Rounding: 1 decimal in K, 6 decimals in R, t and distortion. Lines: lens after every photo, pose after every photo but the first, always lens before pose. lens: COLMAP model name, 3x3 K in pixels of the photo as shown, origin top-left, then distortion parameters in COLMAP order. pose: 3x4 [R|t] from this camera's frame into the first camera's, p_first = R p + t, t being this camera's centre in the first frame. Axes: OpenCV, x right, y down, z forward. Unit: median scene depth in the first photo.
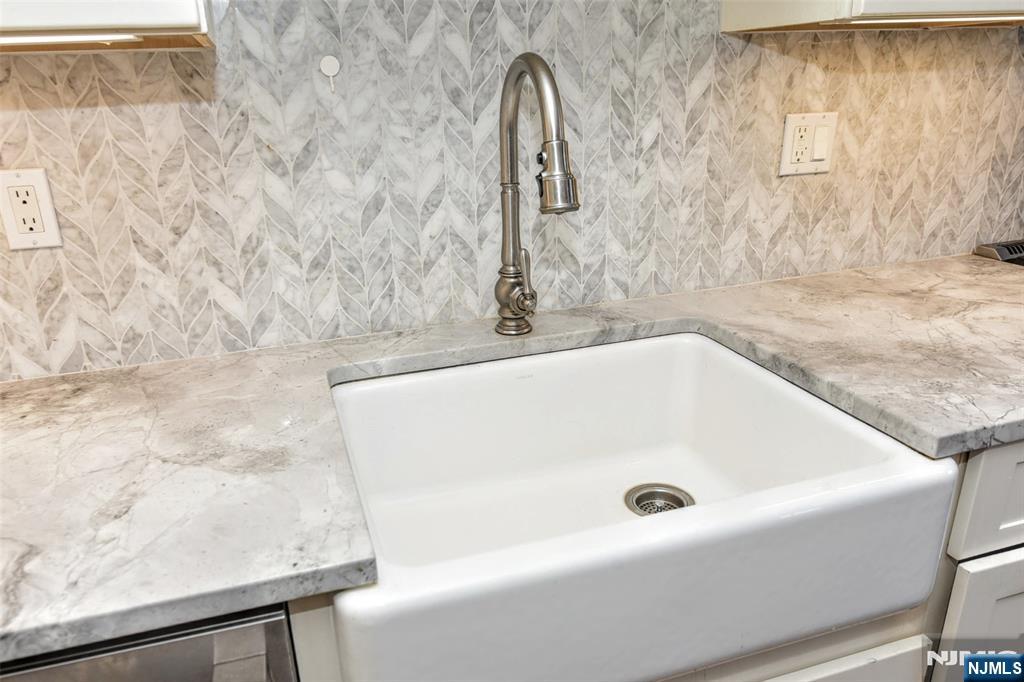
lens RADIAL K [[733.1, 0, 475.2], [0, 733.1, 362.1], [0, 0, 1]] dist [-0.002924, 0.000442]
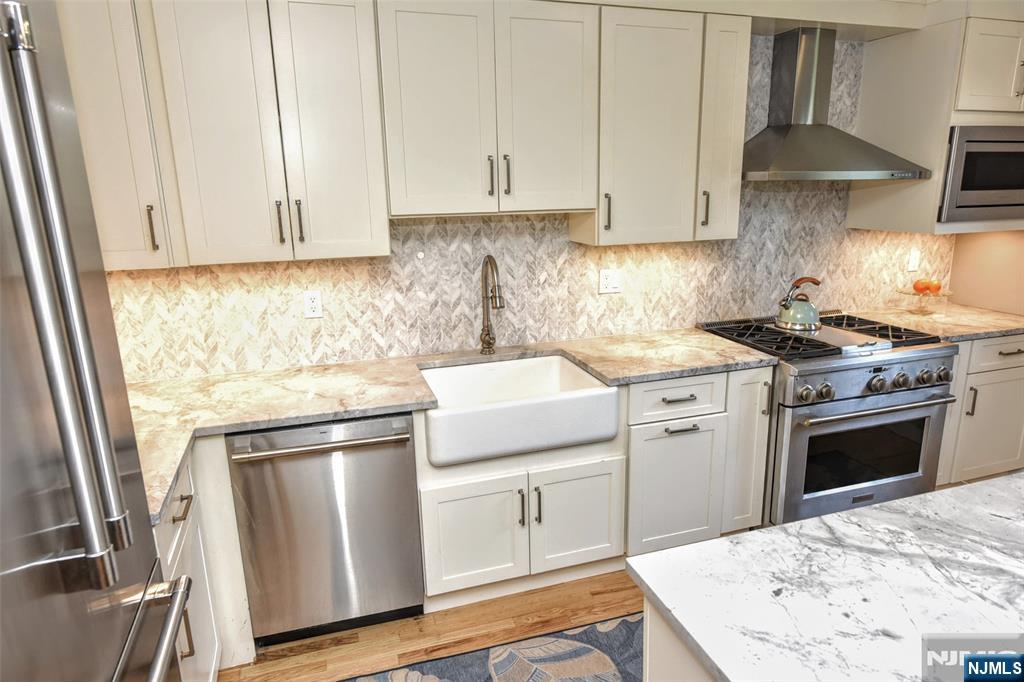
lens RADIAL K [[634.7, 0, 515.3], [0, 634.7, 342.7], [0, 0, 1]] dist [0.000067, 0.000013]
pose [[0.999518, 0.014311, 0.027563, 0.090149], [-0.010607, 0.991443, -0.130108, 0.215096], [-0.029189, 0.129753, 0.991117, -1.233823]]
